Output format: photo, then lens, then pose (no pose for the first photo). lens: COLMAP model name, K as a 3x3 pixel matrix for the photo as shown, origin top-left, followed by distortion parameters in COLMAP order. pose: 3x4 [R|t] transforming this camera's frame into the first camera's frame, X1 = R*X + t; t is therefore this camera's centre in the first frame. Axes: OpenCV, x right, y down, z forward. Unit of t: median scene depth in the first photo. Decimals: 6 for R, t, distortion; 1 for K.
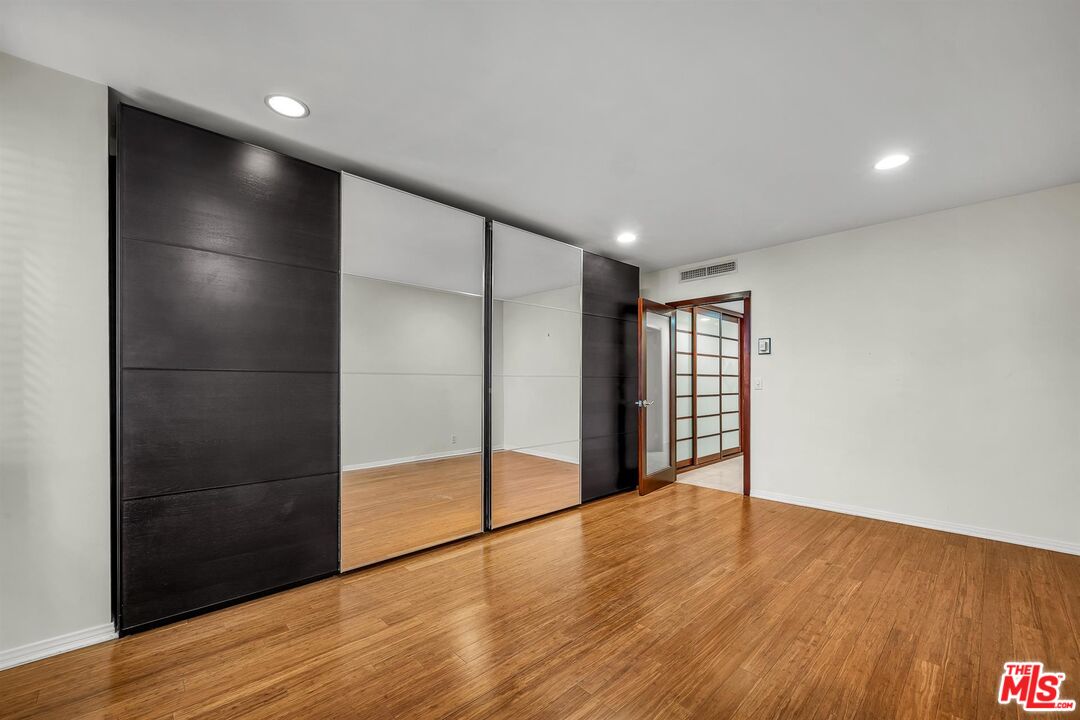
lens RADIAL K [[435.7, 0, 539.8], [0, 435.7, 382.5], [0, 0, 1]] dist [-0.001200, -0.000049]
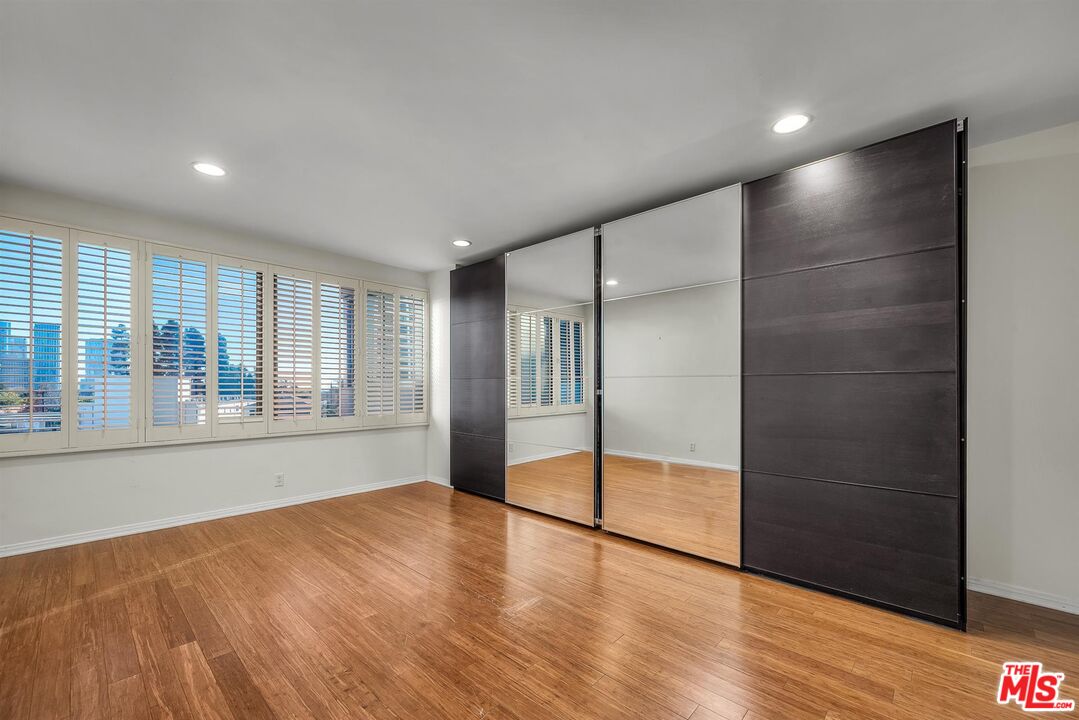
lens RADIAL K [[435.3, 0, 539.3], [0, 435.3, 382.5], [0, 0, 1]] dist [-0.001200, -0.000049]
pose [[0.058120, -0.003927, -0.998302, 1.198867], [-0.000093, 0.999992, -0.003939, -0.001583], [0.998310, 0.000321, 0.058119, 1.063153]]
